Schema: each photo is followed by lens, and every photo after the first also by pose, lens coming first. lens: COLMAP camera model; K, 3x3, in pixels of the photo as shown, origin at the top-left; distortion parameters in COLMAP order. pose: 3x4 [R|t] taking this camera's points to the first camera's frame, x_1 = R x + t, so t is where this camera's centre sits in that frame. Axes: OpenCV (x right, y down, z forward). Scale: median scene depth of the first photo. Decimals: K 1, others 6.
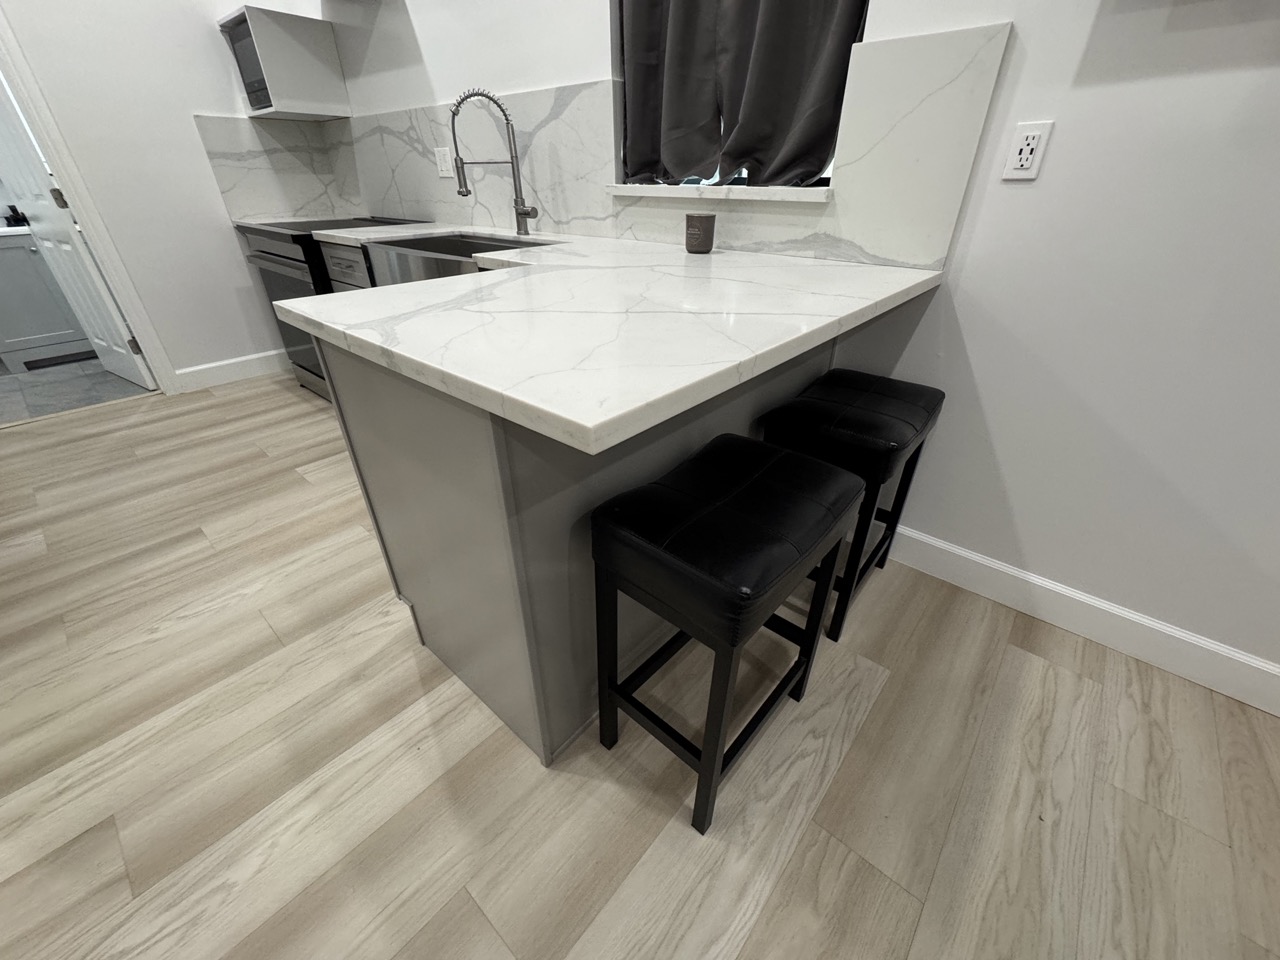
lens RADIAL K [[511.4, 0, 638.4], [0, 511.4, 481.5], [0, 0, 1]] dist [-0.005257, 0.000991]
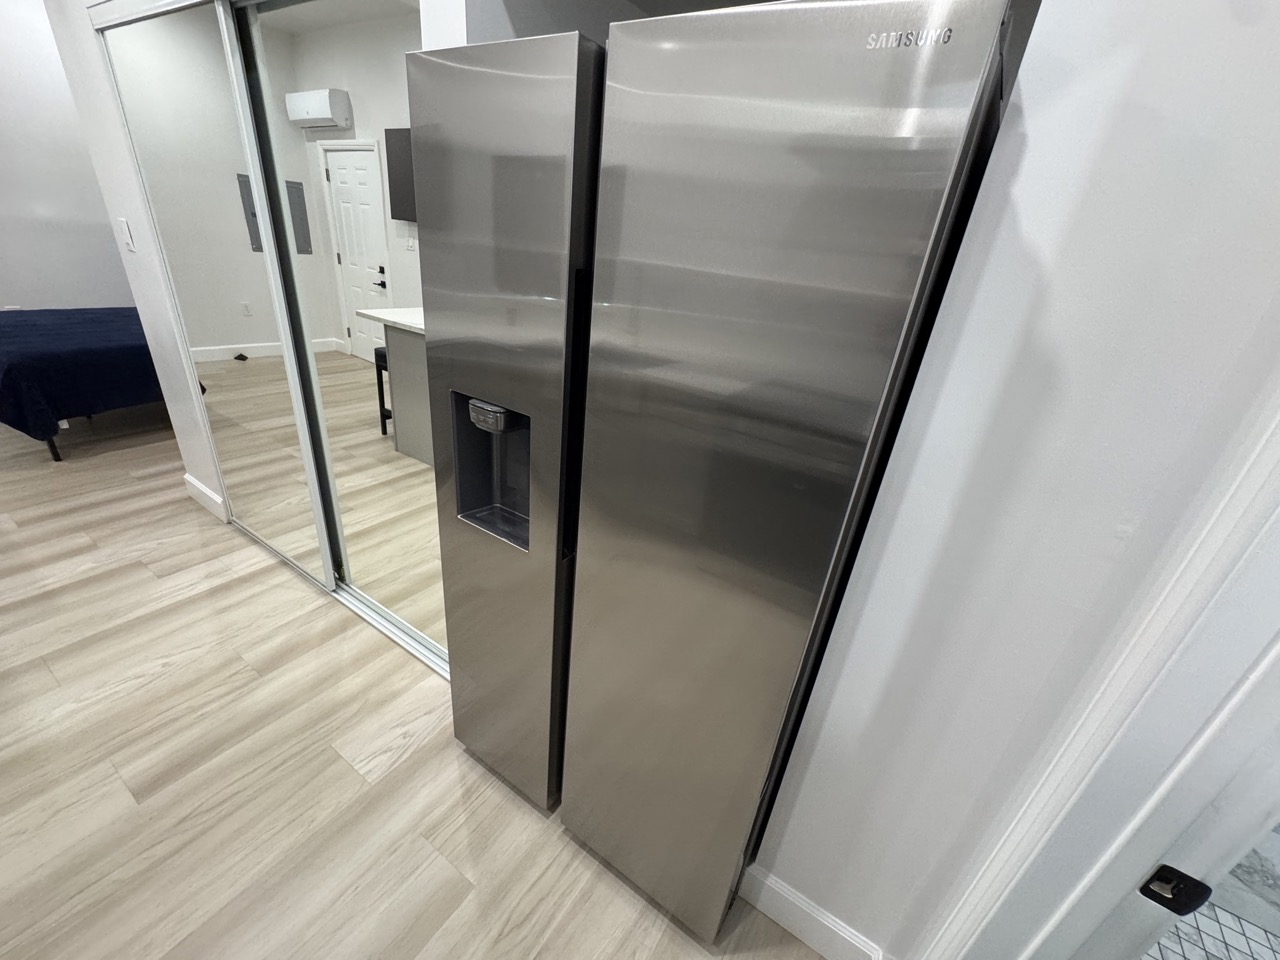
lens RADIAL K [[511.4, 0, 640.9], [0, 511.4, 479.8], [0, 0, 1]] dist [-0.005257, 0.000991]
pose [[-0.984950, -0.028116, -0.170539, -1.250335], [-0.157655, 0.550570, 0.819766, -0.757248], [0.070845, 0.834315, -0.546717, 0.931297]]
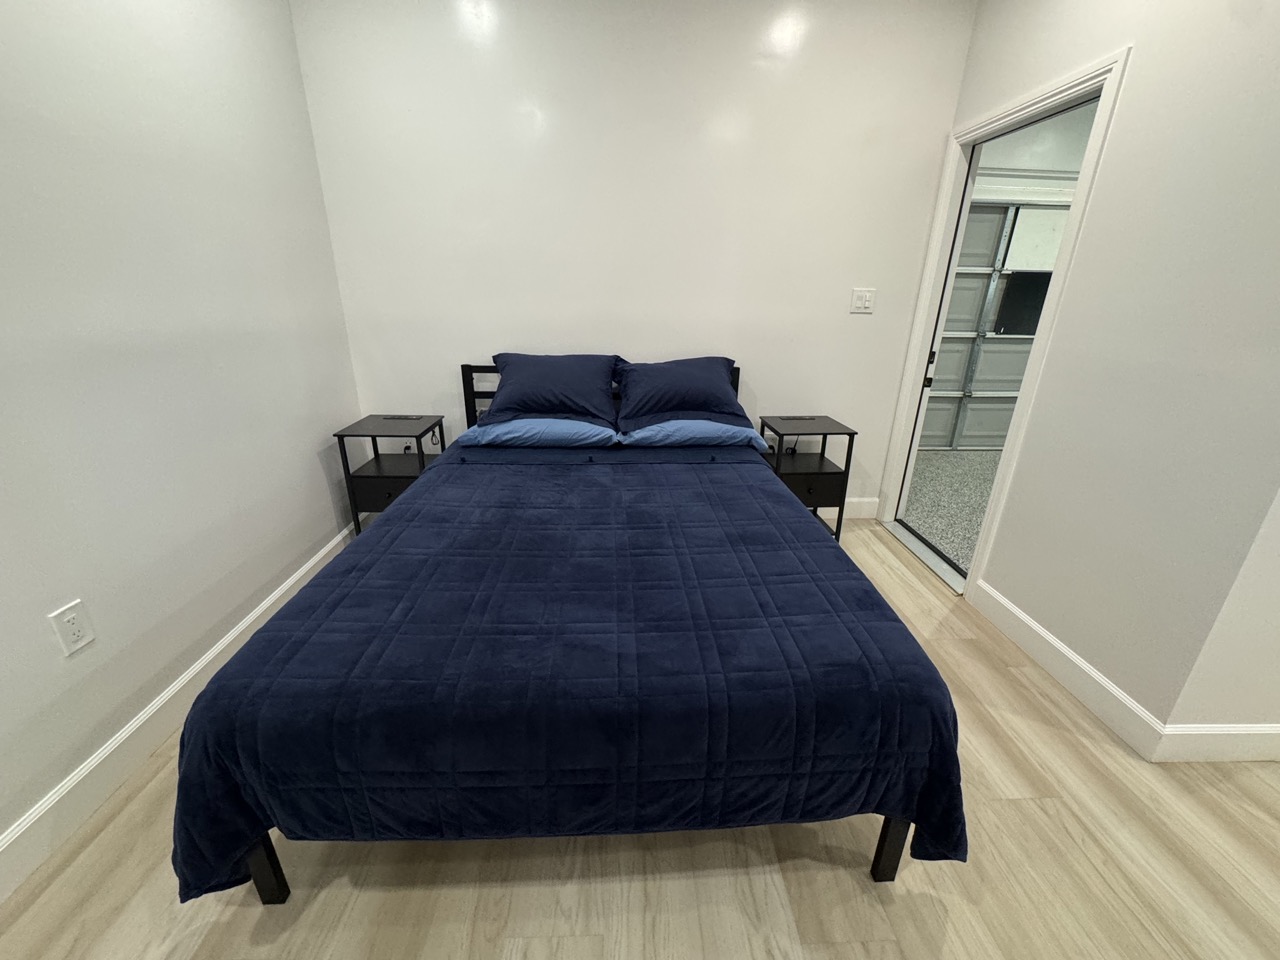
lens RADIAL K [[511.4, 0, 641.6], [0, 511.4, 481.8], [0, 0, 1]] dist [-0.005257, 0.000991]
pose [[-0.729102, 0.226130, -0.645969, 0.543835], [-0.367270, 0.667158, 0.648084, 0.022128], [0.577515, 0.709764, -0.403375, -0.219526]]
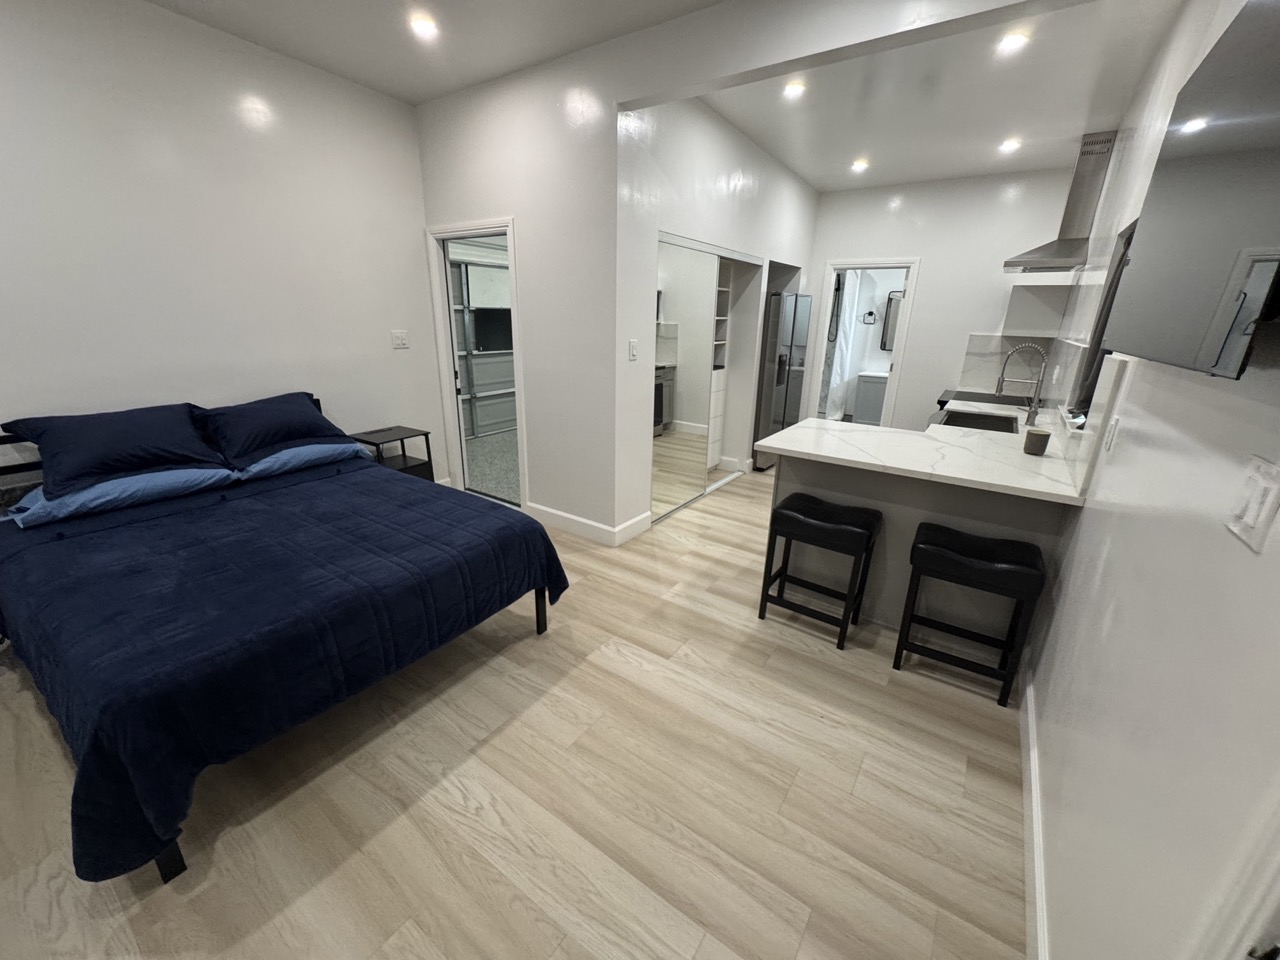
lens RADIAL K [[511.4, 0, 641.5], [0, 511.4, 481.1], [0, 0, 1]] dist [-0.005257, 0.000991]
pose [[0.107281, 0.310354, -0.944548, 1.107035], [-0.529229, 0.822080, 0.210005, -0.062507], [0.841670, 0.477353, 0.252441, -0.249226]]
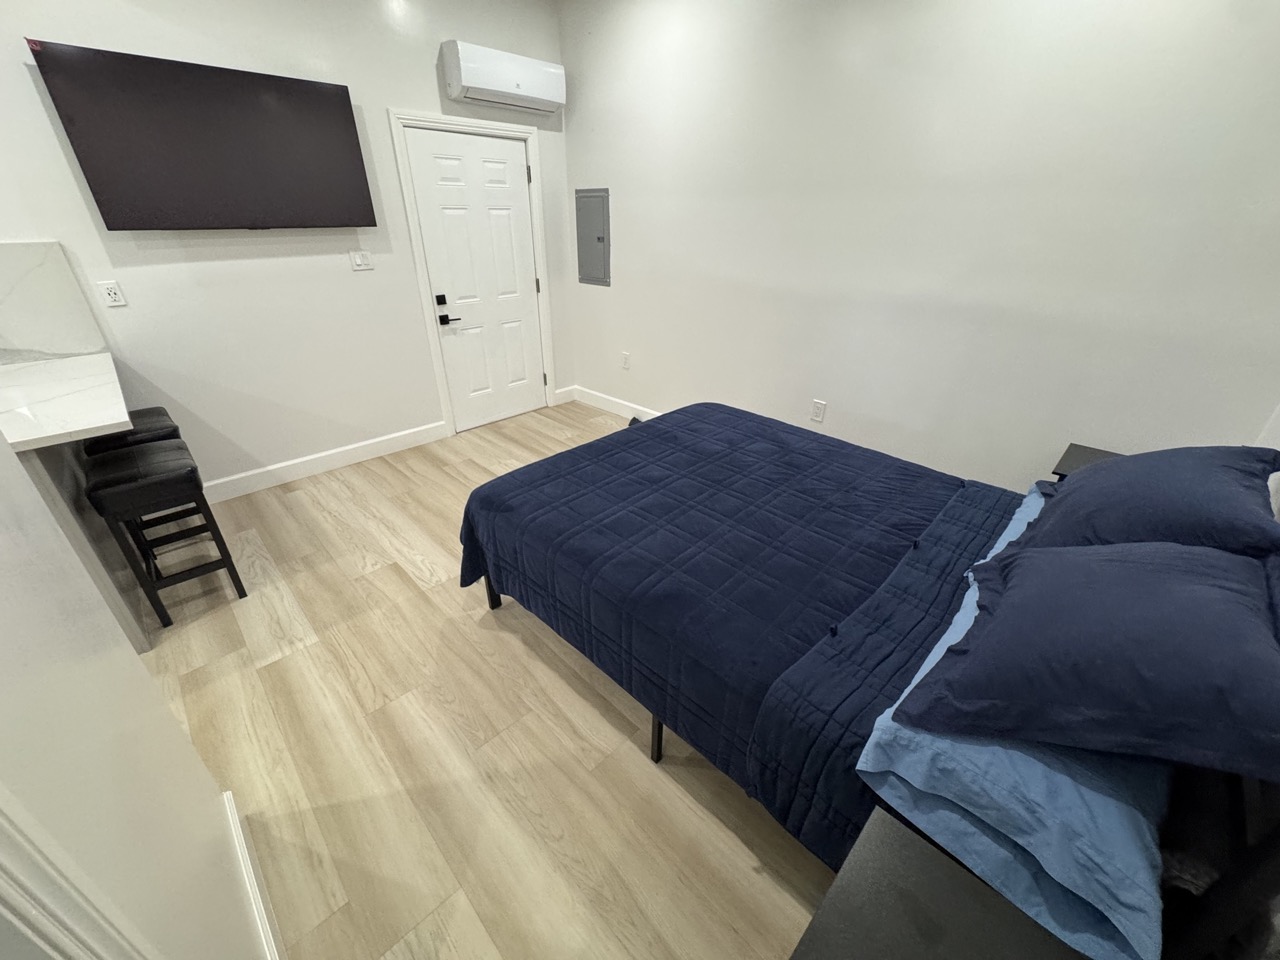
lens RADIAL K [[511.4, 0, 639.2], [0, 511.4, 481.4], [0, 0, 1]] dist [-0.005257, 0.000991]
pose [[0.077757, -0.460781, 0.884101, -0.702468], [0.507456, 0.781609, 0.362733, 0.167903], [-0.858162, 0.420437, 0.294602, -0.639024]]
